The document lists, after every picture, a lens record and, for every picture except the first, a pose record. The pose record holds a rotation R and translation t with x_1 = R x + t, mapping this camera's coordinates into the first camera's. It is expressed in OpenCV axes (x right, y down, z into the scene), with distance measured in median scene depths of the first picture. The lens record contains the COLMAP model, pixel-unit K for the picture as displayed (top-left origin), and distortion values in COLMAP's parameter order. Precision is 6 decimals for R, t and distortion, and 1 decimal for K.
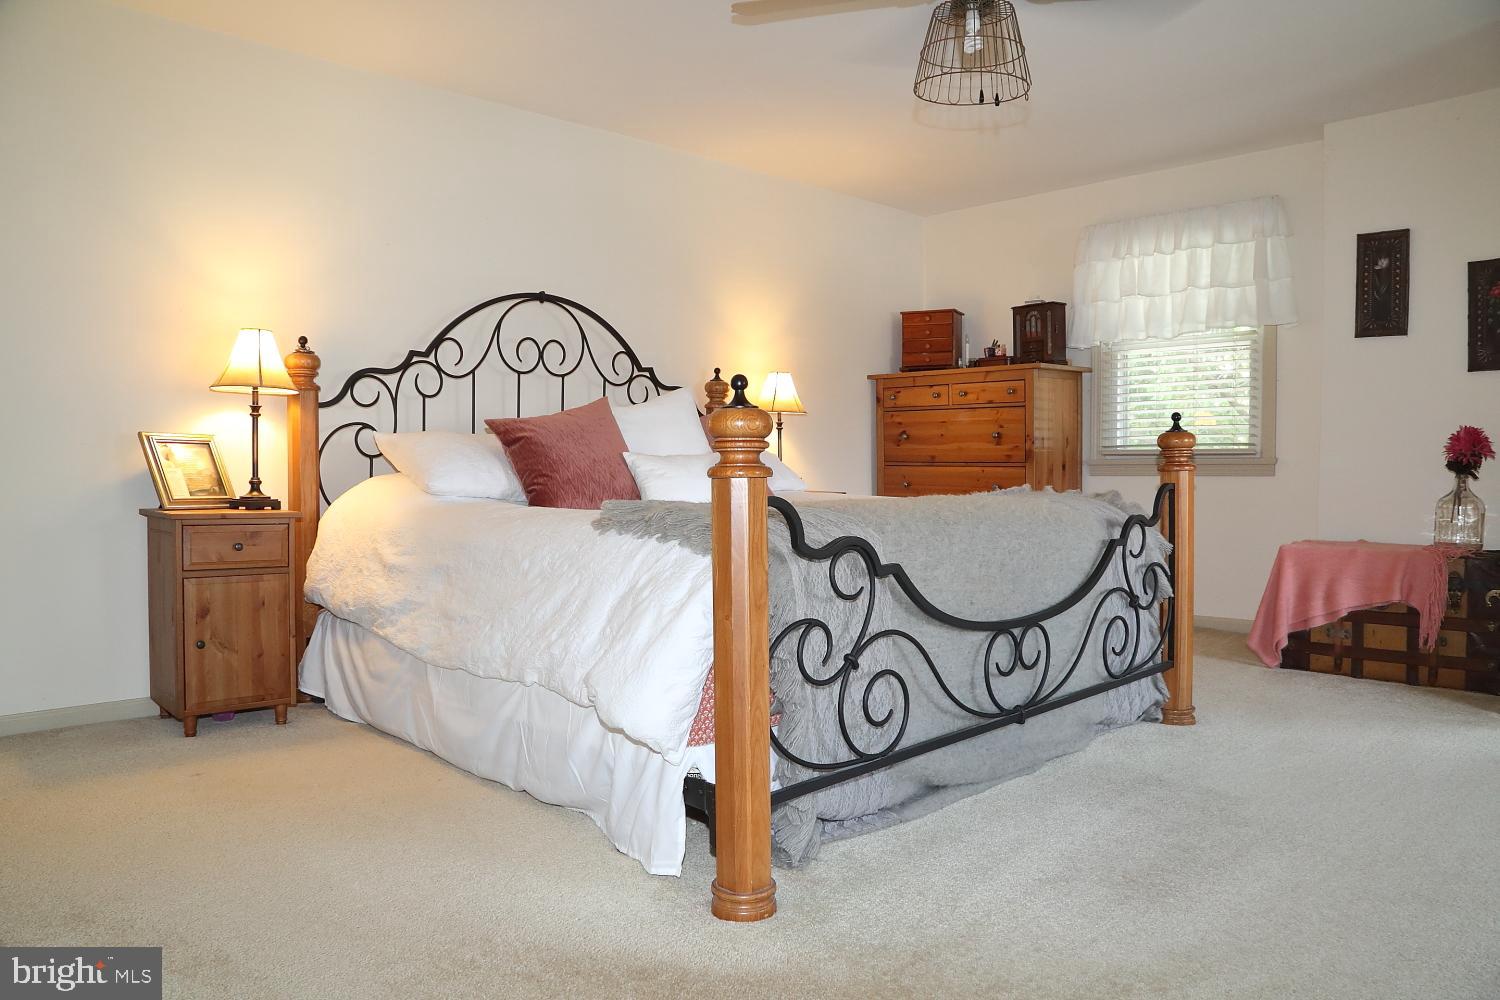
lens RADIAL K [[1016.0, 0, 750.0], [0, 1016.0, 500.0], [0, 0, 1]] dist [-0.116634, 0.050877]
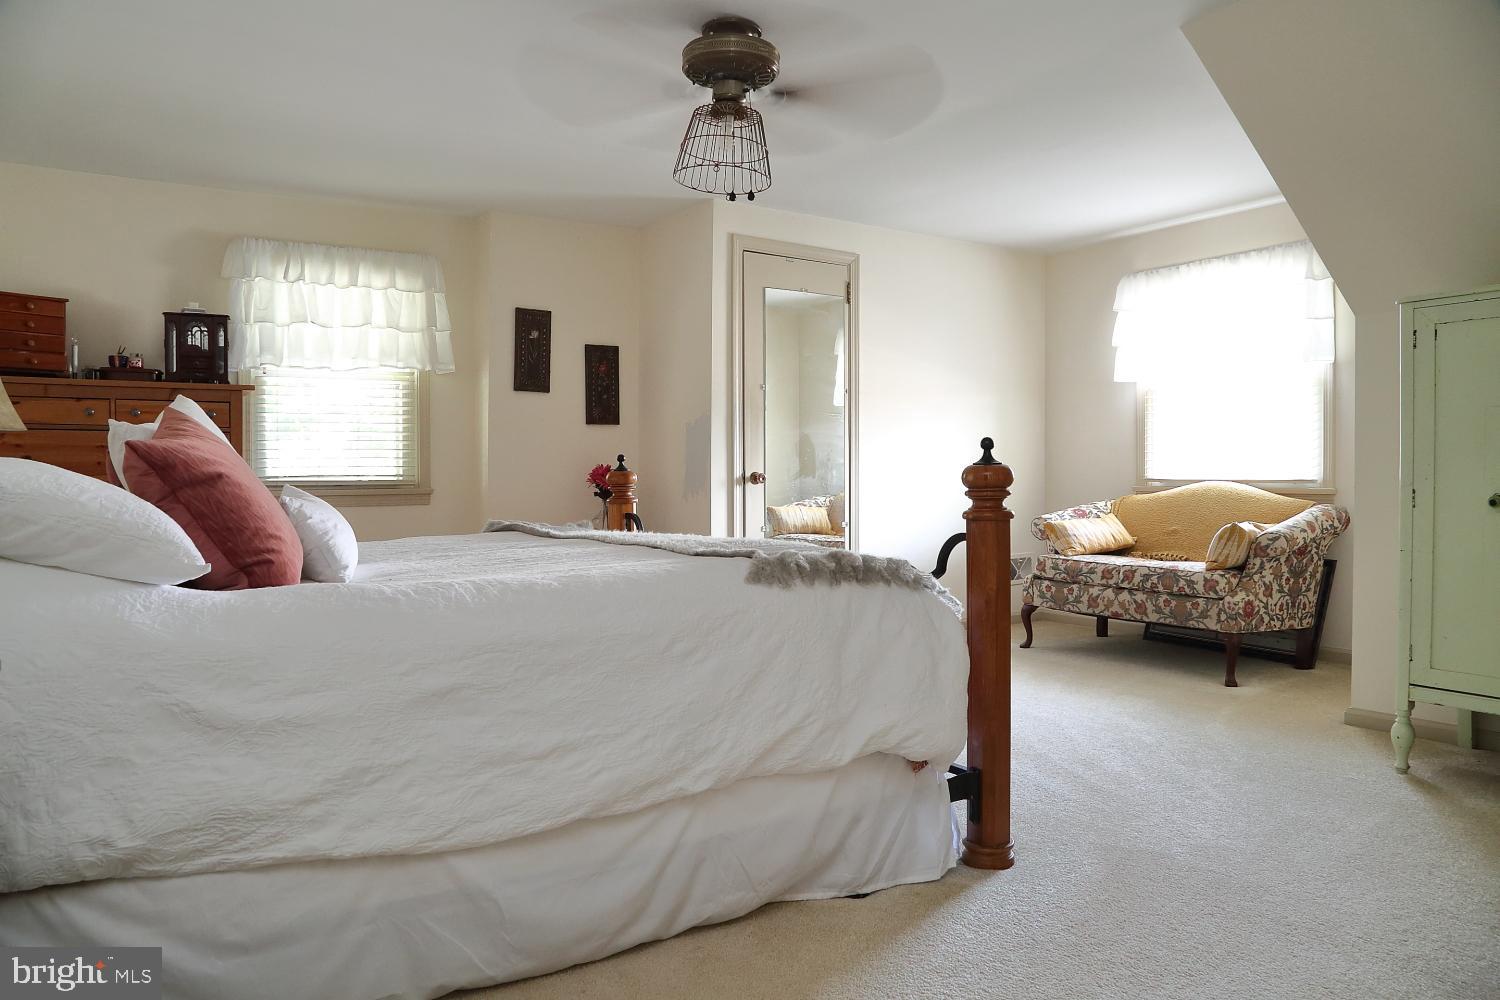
lens RADIAL K [[1016.0, 0, 750.0], [0, 1016.0, 500.0], [0, 0, 1]] dist [-0.116634, 0.050877]
pose [[0.198168, -0.020900, 0.979945, -1.521135], [0.039489, 0.999131, 0.013324, -0.087528], [-0.979372, 0.036057, 0.198821, 1.216578]]
